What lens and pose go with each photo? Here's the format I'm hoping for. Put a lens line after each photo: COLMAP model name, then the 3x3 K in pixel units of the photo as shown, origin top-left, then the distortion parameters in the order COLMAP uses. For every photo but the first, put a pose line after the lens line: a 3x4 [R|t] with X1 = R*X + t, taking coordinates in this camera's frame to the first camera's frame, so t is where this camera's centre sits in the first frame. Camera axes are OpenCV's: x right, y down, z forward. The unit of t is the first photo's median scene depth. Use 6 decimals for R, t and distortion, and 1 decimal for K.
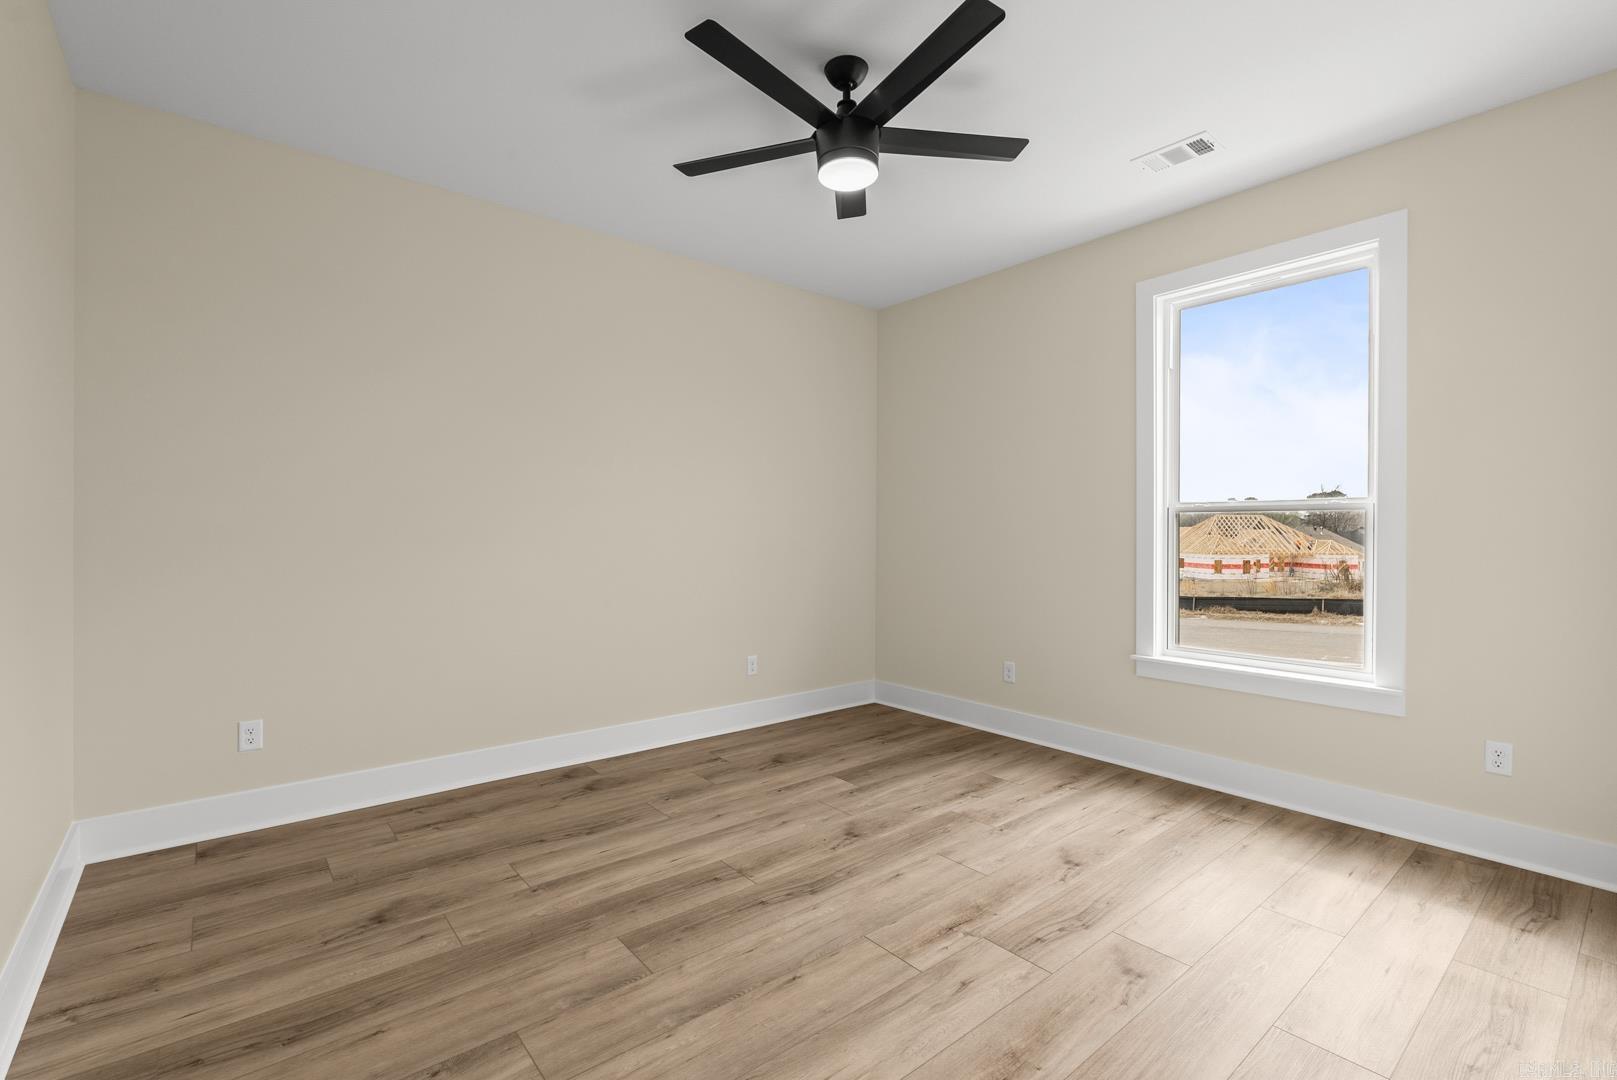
lens RADIAL K [[718.8, 0, 811.0], [0, 718.8, 531.9], [0, 0, 1]] dist [-0.009582, 0.000712]
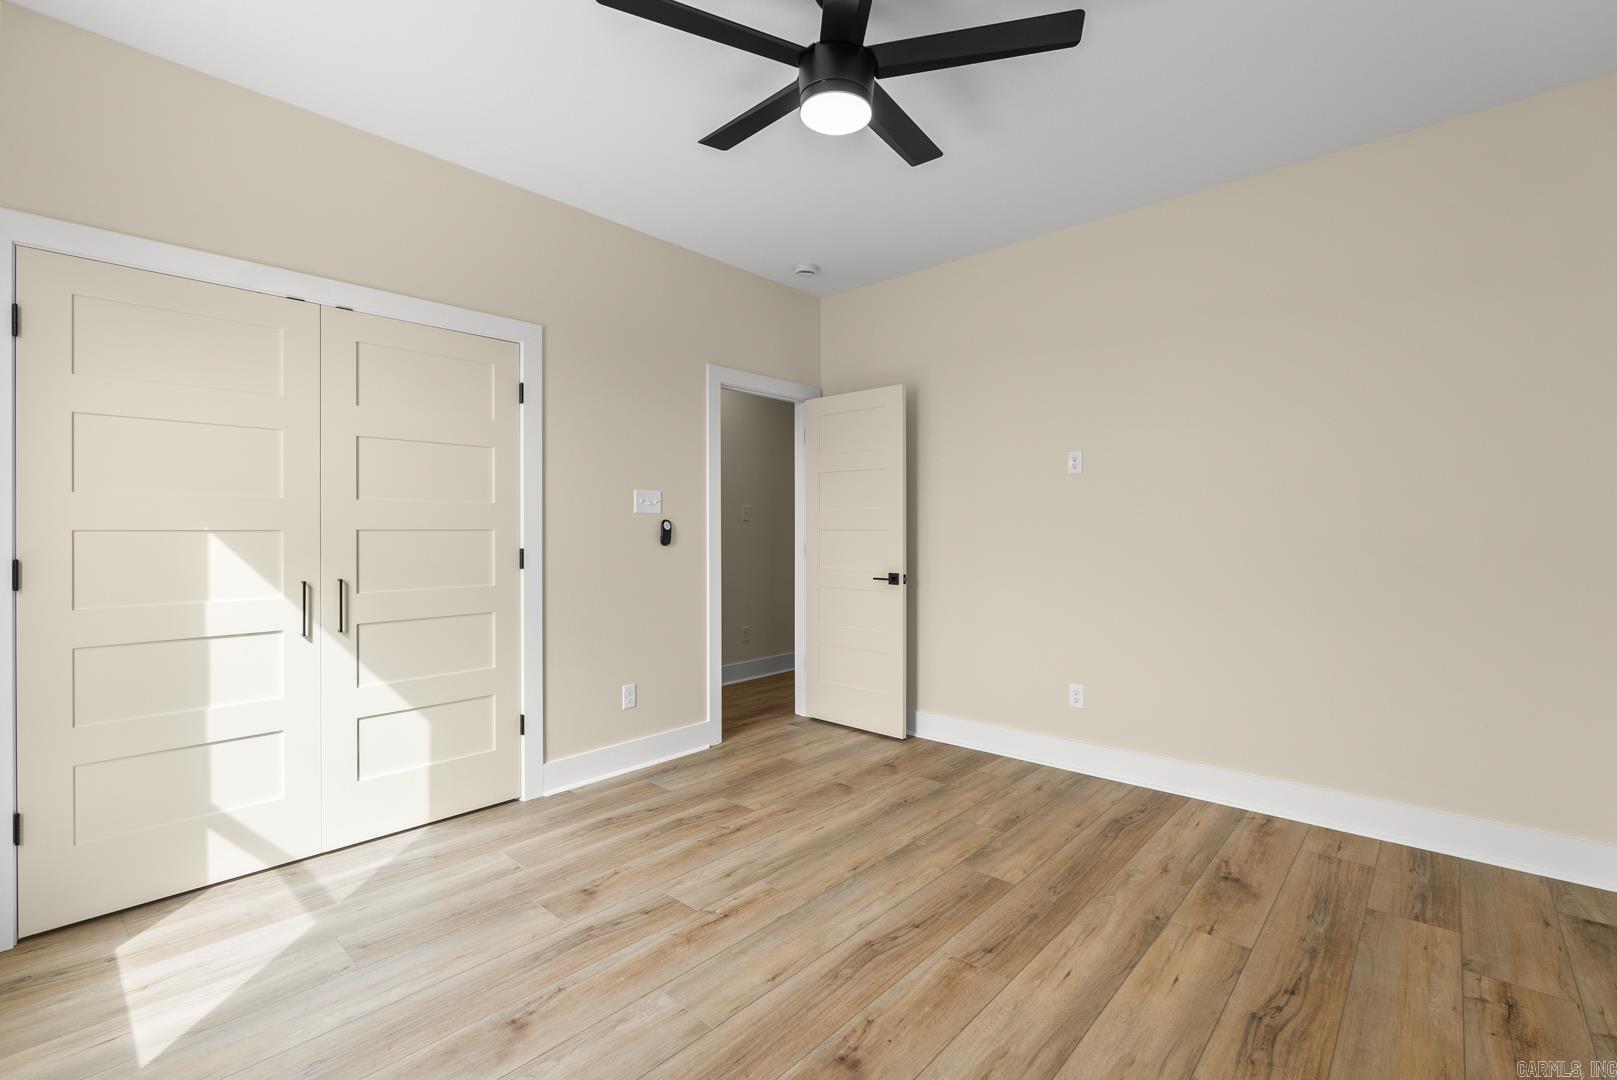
lens RADIAL K [[718.8, 0, 811.0], [0, 718.8, 531.9], [0, 0, 1]] dist [-0.009582, 0.000712]
pose [[-0.988977, -0.003825, -0.148018, 0.221500], [-0.004278, 0.999987, 0.002745, -0.009365], [0.148006, 0.003348, -0.988981, 1.985462]]
